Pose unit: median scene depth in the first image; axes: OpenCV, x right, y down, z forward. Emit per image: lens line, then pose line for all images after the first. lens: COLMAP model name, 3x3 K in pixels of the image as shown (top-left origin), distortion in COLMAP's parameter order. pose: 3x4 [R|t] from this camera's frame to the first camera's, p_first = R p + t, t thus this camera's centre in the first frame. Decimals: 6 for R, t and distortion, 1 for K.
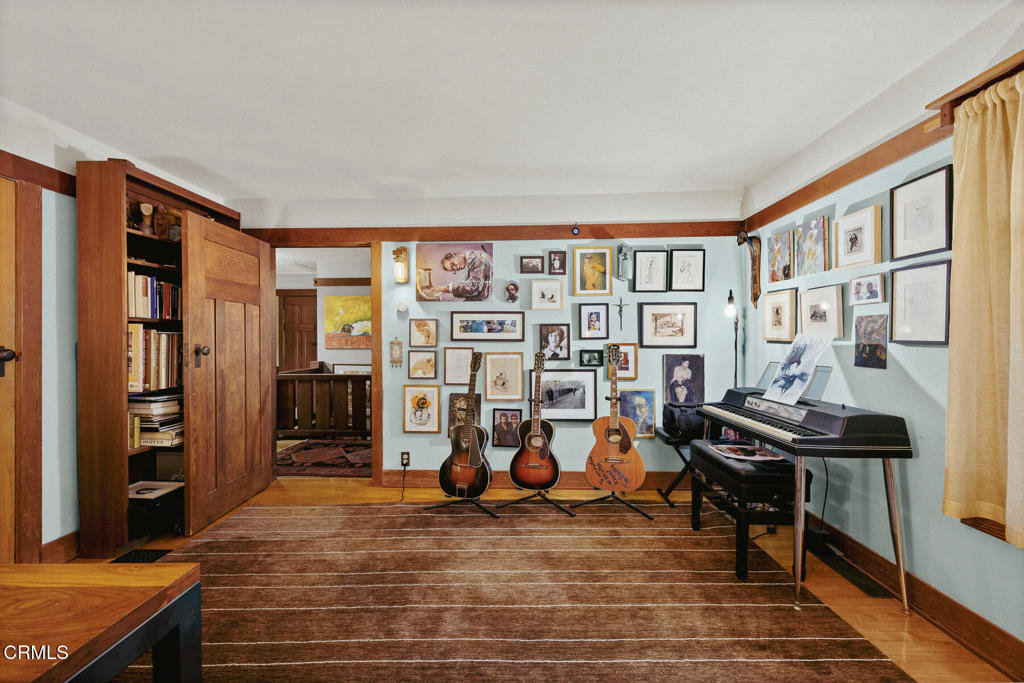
lens RADIAL K [[389.2, 0, 515.5], [0, 389.2, 341.1], [0, 0, 1]] dist [0.000183, 0.000031]
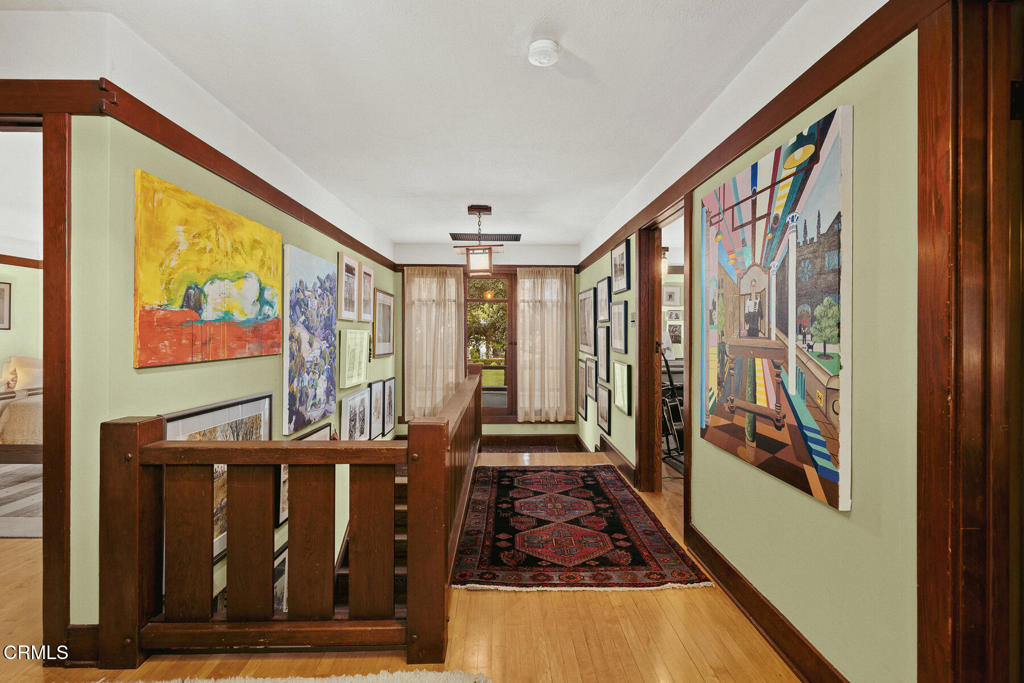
lens RADIAL K [[491.1, 0, 510.1], [0, 491.1, 330.4], [0, 0, 1]] dist [-0.000723, 0.000092]
pose [[-0.042603, 0.004526, 0.999082, -1.258409], [0.001430, 0.999989, -0.004470, -0.006918], [-0.999091, 0.001238, -0.042609, 1.159138]]
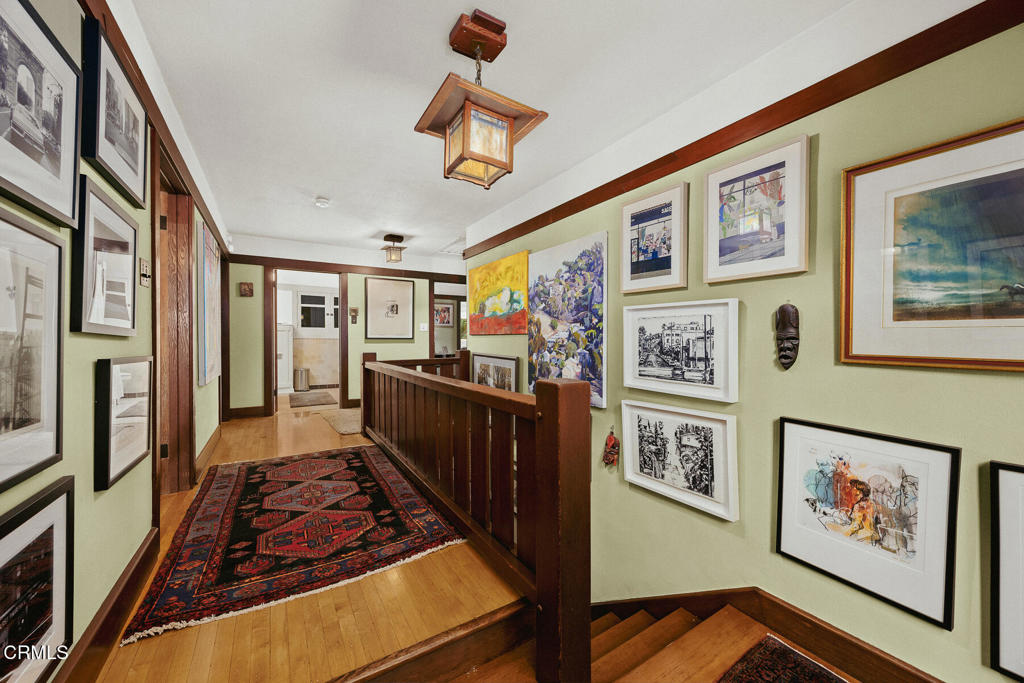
lens RADIAL K [[389.2, 0, 515.5], [0, 389.2, 341.1], [0, 0, 1]] dist [0.000183, 0.000031]
pose [[0.547047, 0.005179, -0.837086, 0.355180], [-0.002384, 0.999986, 0.004628, 0.041412], [0.837099, -0.000536, 0.547052, 0.970043]]
